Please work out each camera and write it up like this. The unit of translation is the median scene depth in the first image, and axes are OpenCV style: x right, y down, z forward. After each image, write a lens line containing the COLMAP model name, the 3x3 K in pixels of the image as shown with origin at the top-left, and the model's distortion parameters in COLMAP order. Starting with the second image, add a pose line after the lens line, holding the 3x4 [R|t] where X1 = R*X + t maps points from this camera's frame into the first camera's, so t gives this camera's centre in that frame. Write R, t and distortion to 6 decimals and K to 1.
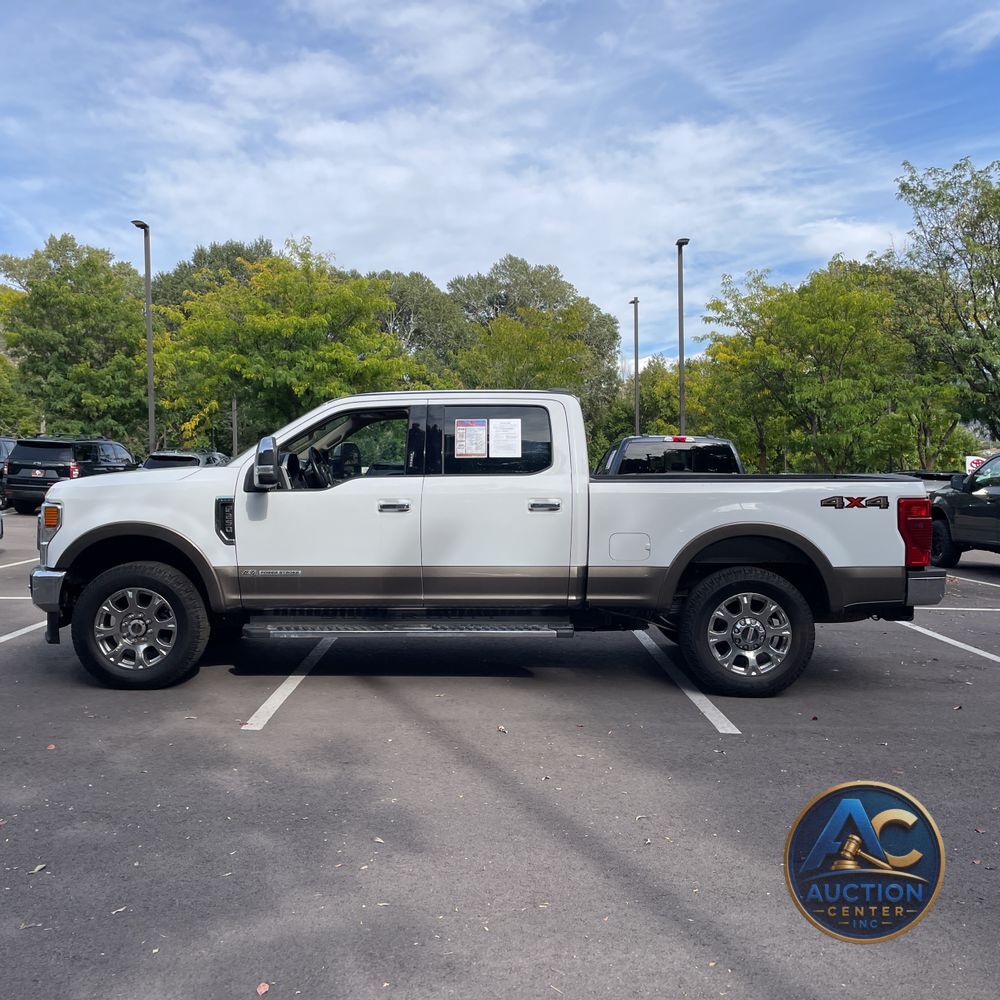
lens RADIAL K [[1009.3, 0, 505.5], [0, 1009.3, 484.3], [0, 0, 1]] dist [0.110181, -0.151593]
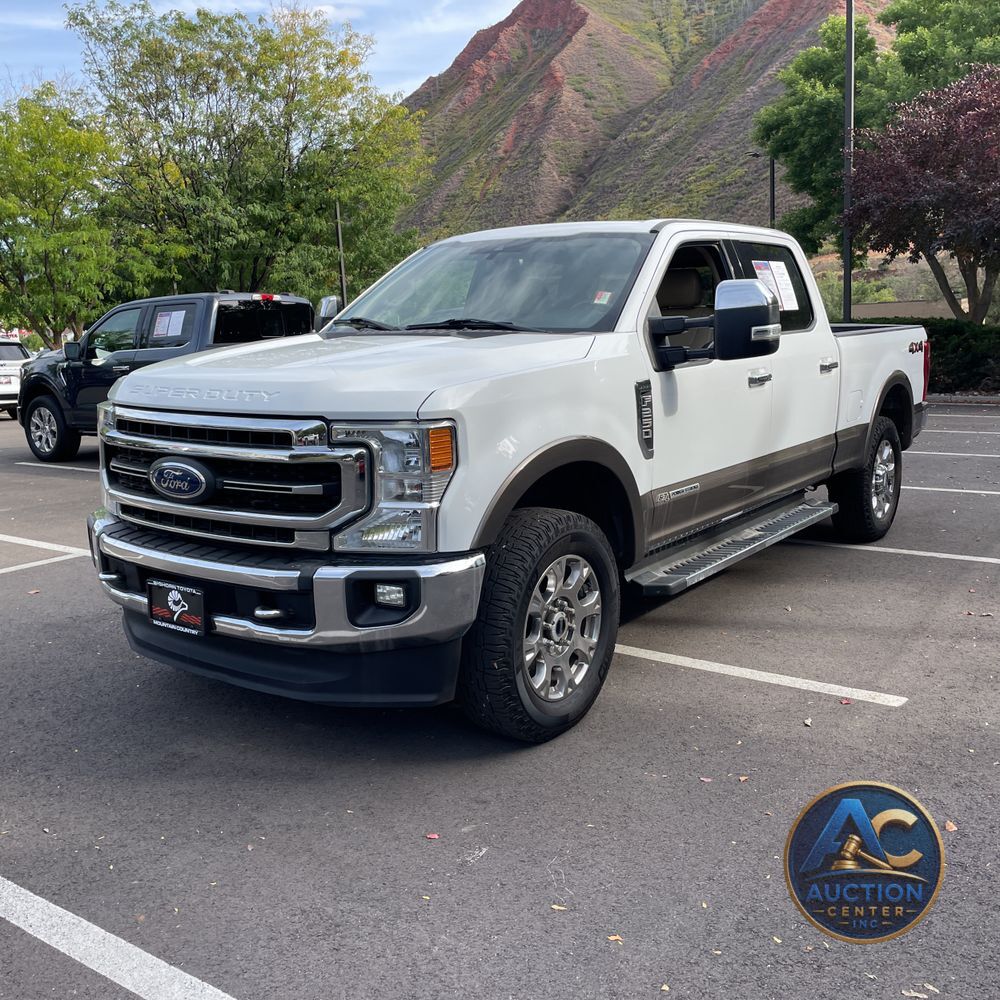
lens RADIAL K [[1009.3, 0, 505.5], [0, 1009.3, 484.3], [0, 0, 1]] dist [0.110181, -0.151593]
pose [[0.571712, -0.147597, 0.807069, -0.706358], [0.042627, 0.987701, 0.150434, -0.018487], [-0.819346, -0.051602, 0.570972, 0.616405]]
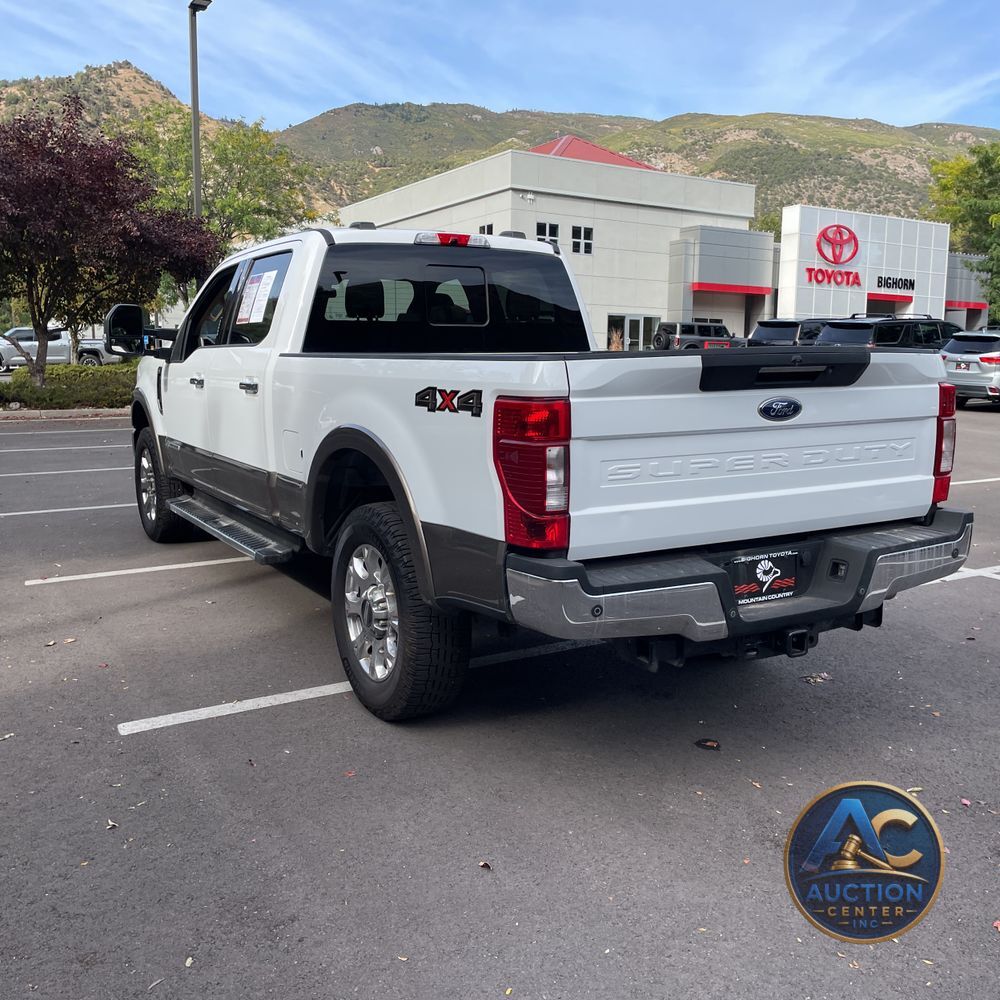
lens RADIAL K [[999.4, 0, 489.4], [0, 999.4, 504.1], [0, 0, 1]] dist [0.104949, -0.147939]
pose [[0.521324, 0.130427, -0.843333, 0.658791], [-0.022725, 0.990022, 0.139066, -0.000532], [0.853056, -0.053334, 0.519087, 0.644661]]
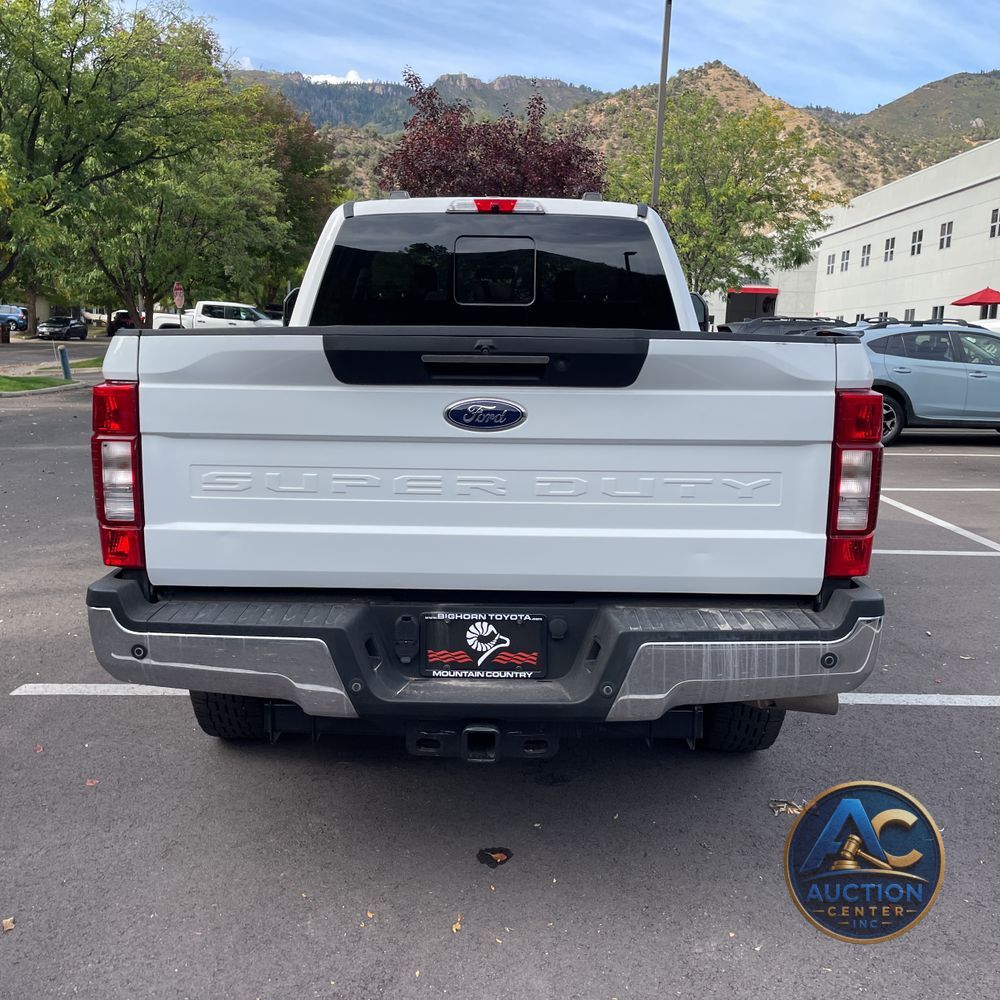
lens RADIAL K [[1009.3, 0, 505.5], [0, 1009.3, 484.3], [0, 0, 1]] dist [0.110181, -0.151593]
pose [[0.006928, 0.153368, -0.988145, 0.663232], [-0.040430, 0.987403, 0.152970, -0.010240], [0.999158, 0.038891, 0.013041, 0.983860]]
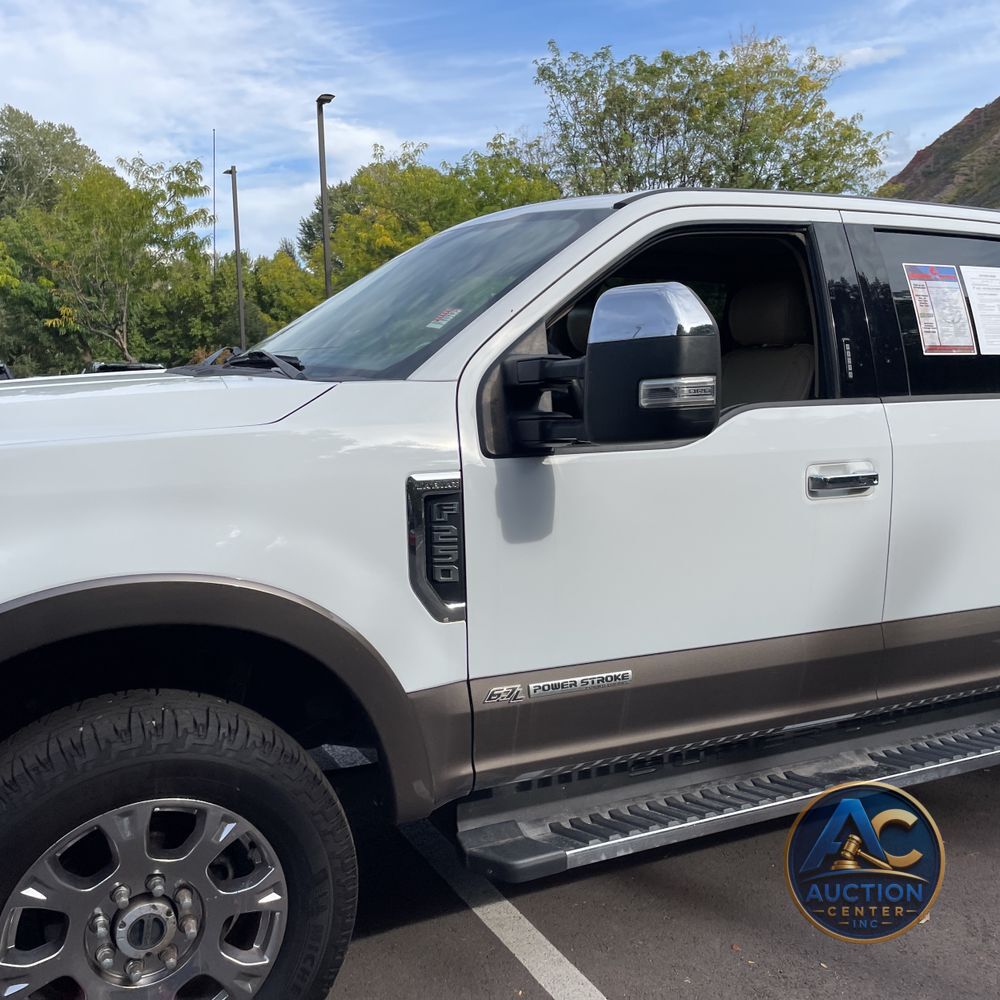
lens RADIAL K [[1006.9, 0, 514.1], [0, 1006.9, 494.2], [0, 0, 1]] dist [0.112878, -0.157796]
pose [[0.883946, -0.053554, 0.464512, -0.344598], [0.004790, 0.994405, 0.105530, -0.012753], [-0.467564, -0.091058, 0.879257, 0.609006]]
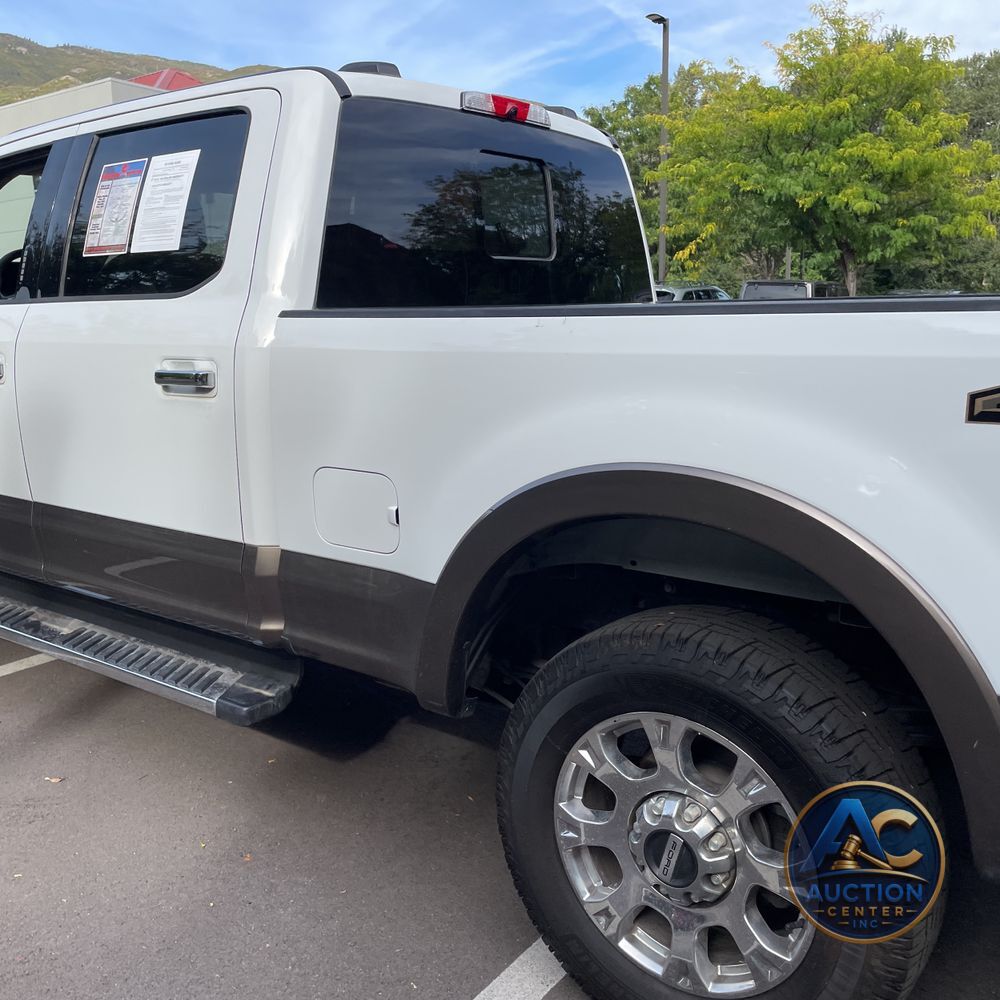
lens RADIAL K [[1006.9, 0, 514.1], [0, 1006.9, 494.2], [0, 0, 1]] dist [0.112878, -0.157796]
pose [[0.809592, 0.098785, -0.578621, 0.308579], [-0.001857, 0.986164, 0.165765, 0.000221], [0.586990, -0.133128, 0.798574, 0.648268]]
